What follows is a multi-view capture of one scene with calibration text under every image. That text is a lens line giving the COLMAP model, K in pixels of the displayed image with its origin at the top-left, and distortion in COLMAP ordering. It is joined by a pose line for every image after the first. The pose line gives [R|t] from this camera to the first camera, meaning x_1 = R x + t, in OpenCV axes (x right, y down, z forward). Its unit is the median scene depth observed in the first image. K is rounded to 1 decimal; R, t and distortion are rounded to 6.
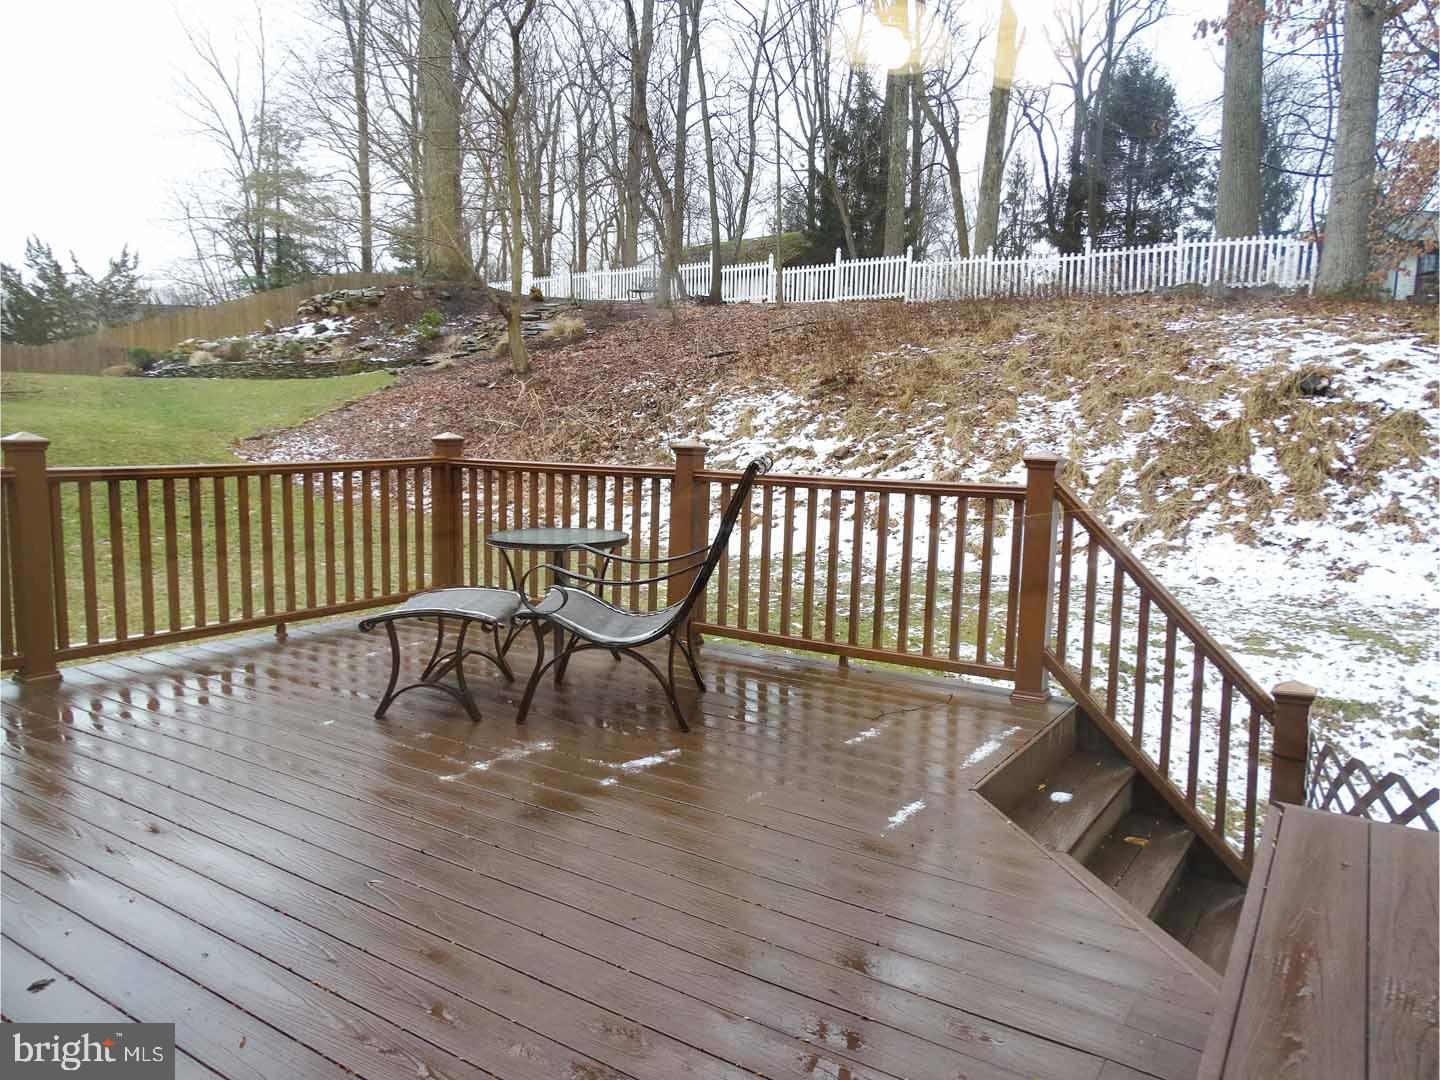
lens RADIAL K [[1027.2, 0, 687.7], [0, 1027.2, 508.9], [0, 0, 1]] dist [-0.017408, 0.007359]
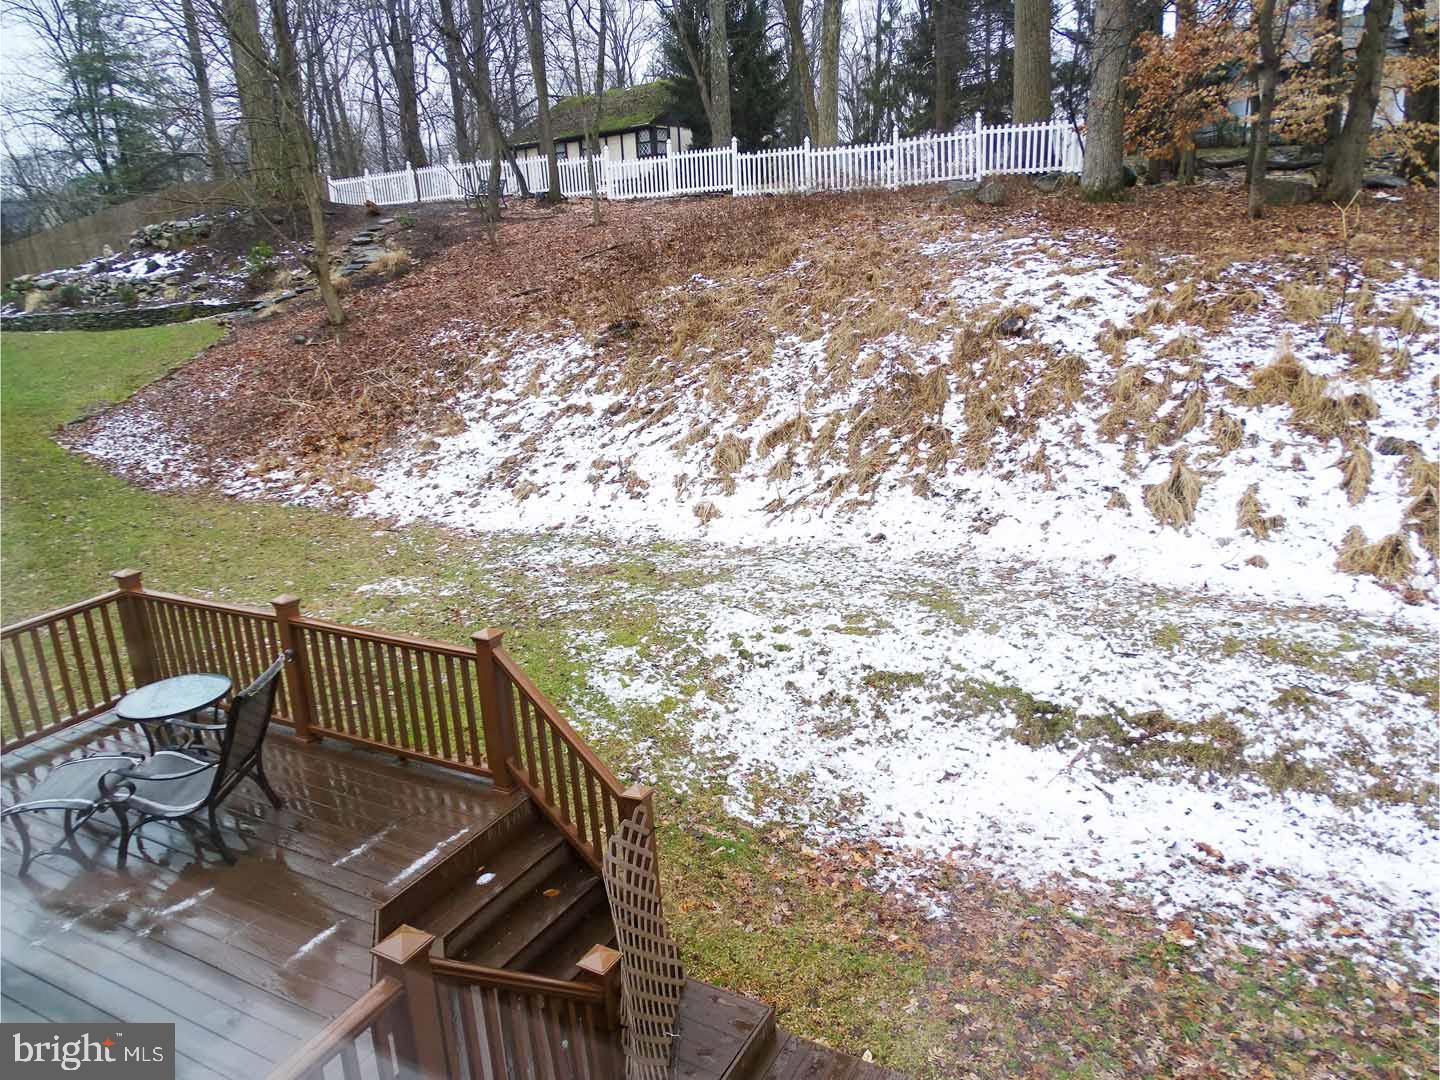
lens RADIAL K [[1027.2, 0, 710.2], [0, 1027.2, 530.2], [0, 0, 1]] dist [-0.017408, 0.007359]
pose [[0.993526, -0.094558, 0.062971, 0.166276], [0.081185, 0.978674, 0.188697, -0.123953], [-0.079471, -0.182363, 0.980014, -0.107482]]
